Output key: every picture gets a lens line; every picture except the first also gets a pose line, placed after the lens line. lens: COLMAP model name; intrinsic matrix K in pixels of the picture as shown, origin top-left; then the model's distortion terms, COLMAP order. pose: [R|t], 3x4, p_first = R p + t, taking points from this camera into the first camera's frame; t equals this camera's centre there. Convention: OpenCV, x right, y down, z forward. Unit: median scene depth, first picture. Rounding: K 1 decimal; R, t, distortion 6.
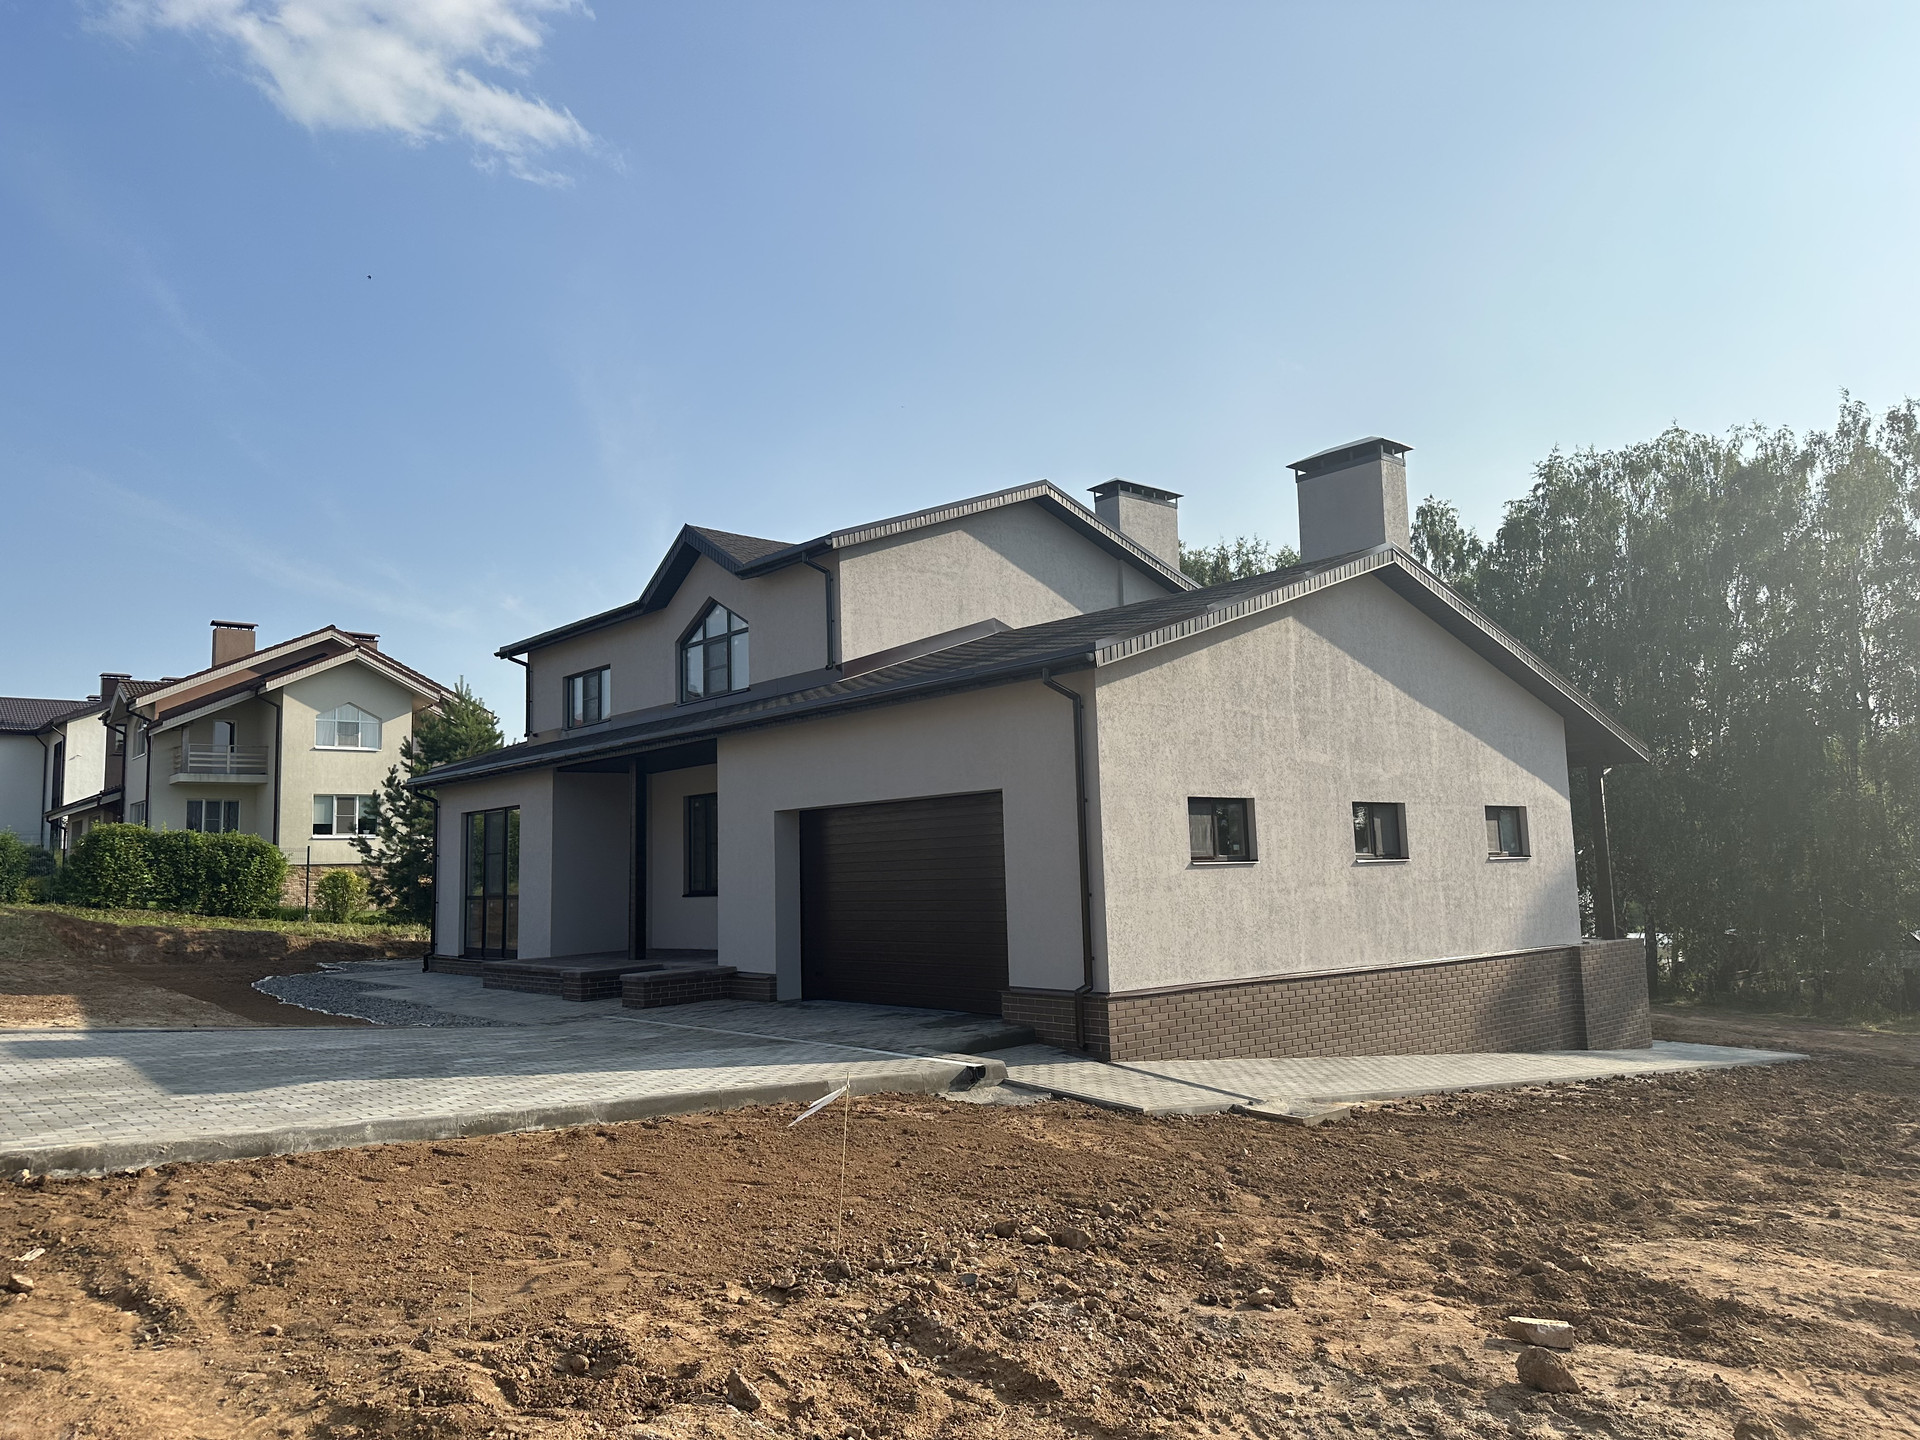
lens RADIAL K [[1350.5, 0, 959.7], [0, 1350.5, 703.0], [0, 0, 1]] dist [0.032691, -0.039804]
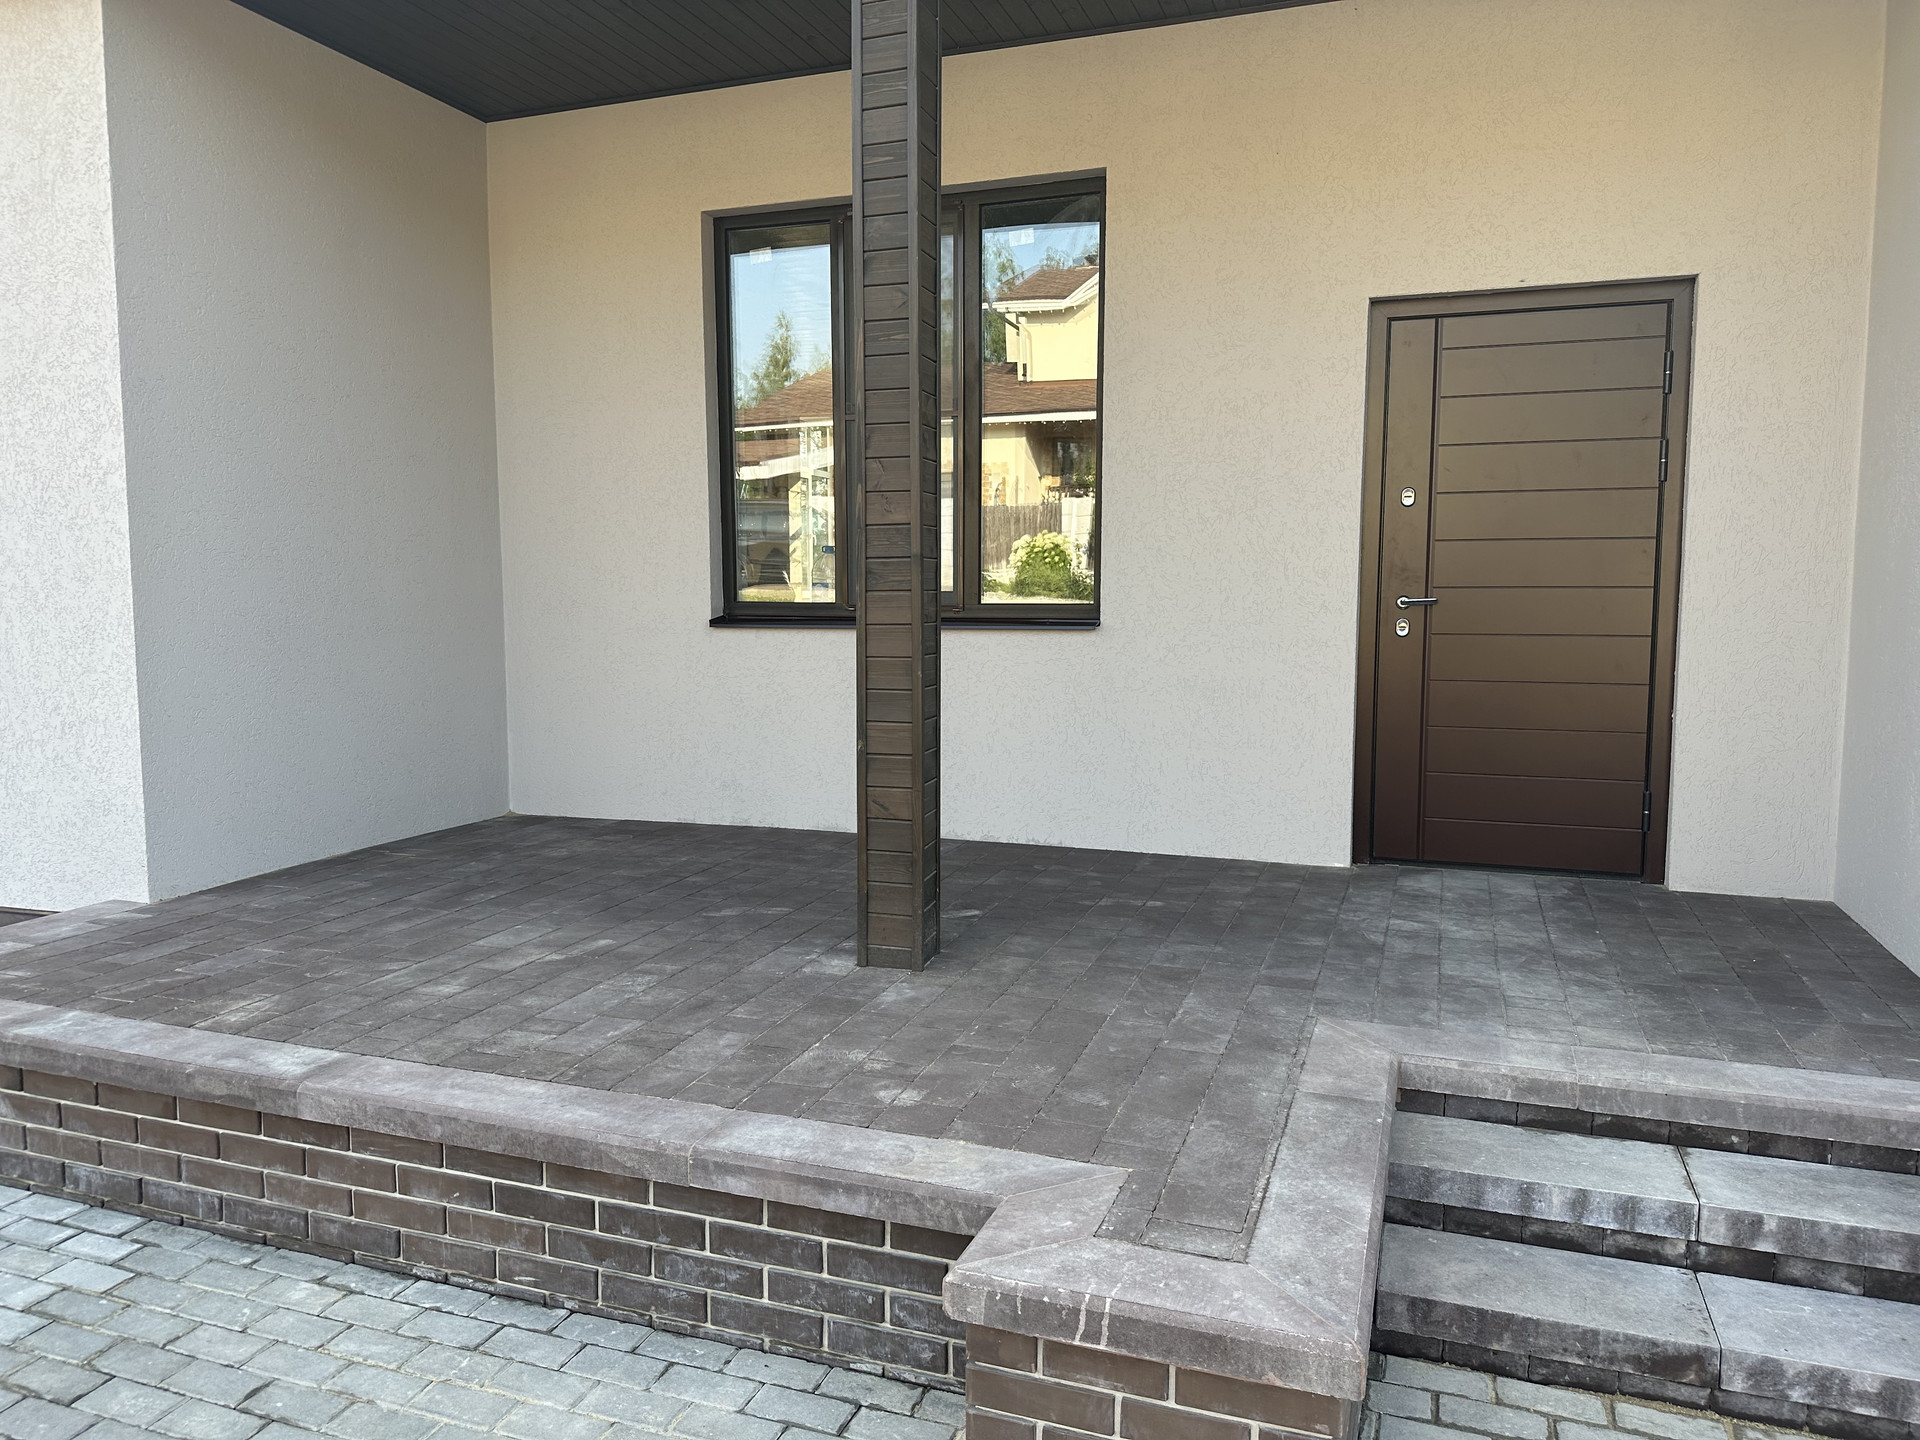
lens RADIAL K [[1350.5, 0, 963.5], [0, 1350.5, 701.4], [0, 0, 1]] dist [0.032691, -0.039804]
pose [[0.871648, -0.007468, 0.490076, -0.196754], [-0.091036, 0.980019, 0.176849, 0.074095], [-0.481604, -0.198765, 0.853551, 0.514827]]
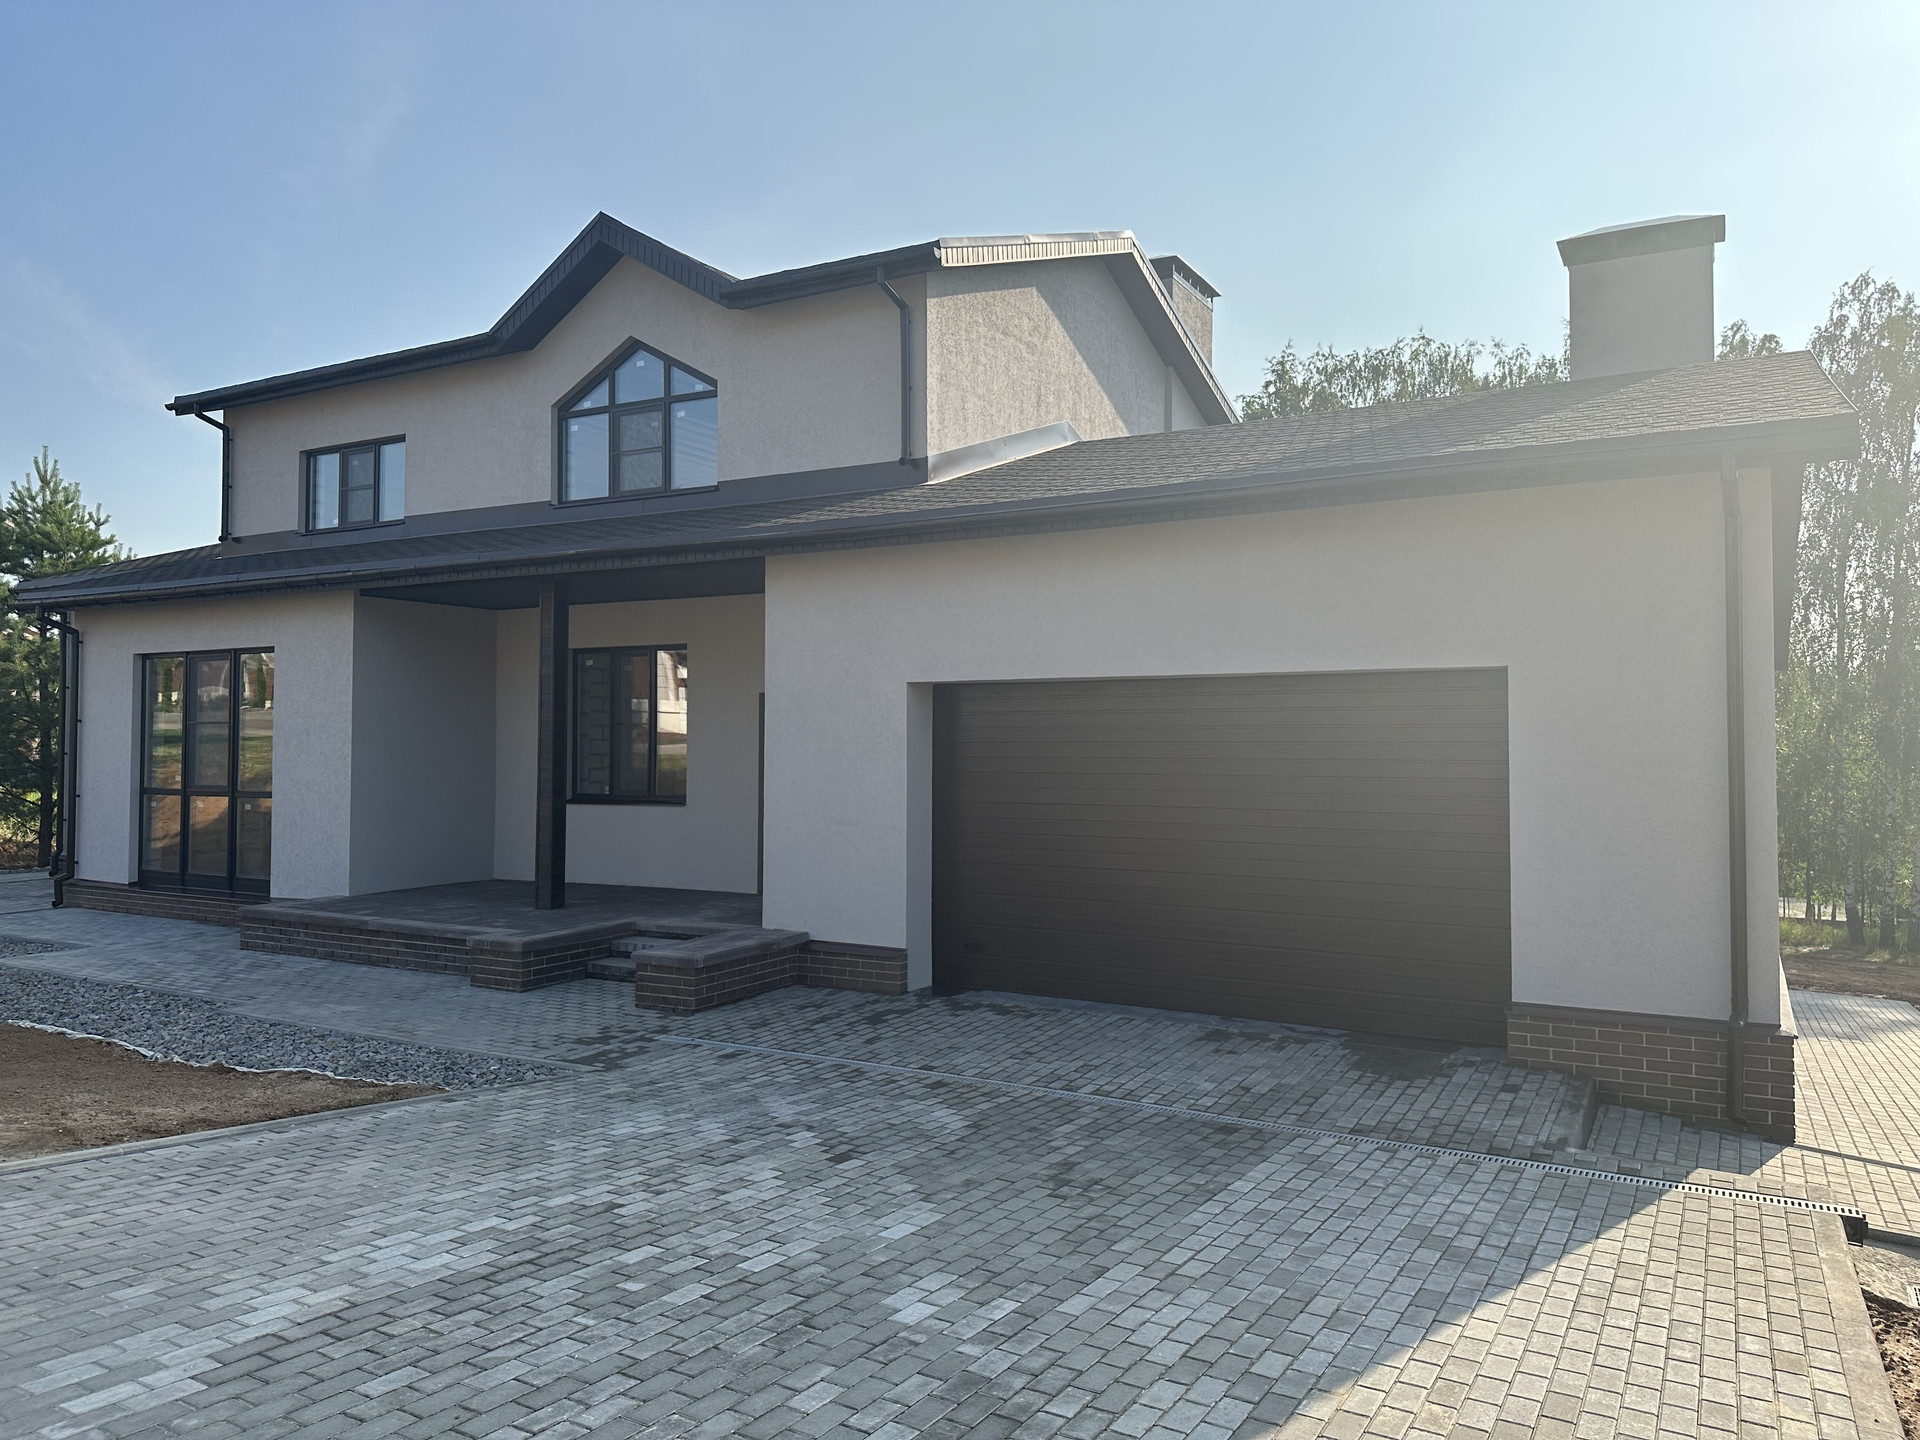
lens RADIAL K [[1350.5, 0, 957.3], [0, 1350.5, 710.1], [0, 0, 1]] dist [0.032691, -0.039804]
pose [[0.943546, 0.042953, 0.328445, -0.165135], [-0.072999, 0.994142, 0.079699, 0.023085], [-0.323098, -0.099176, 0.941154, 0.226364]]
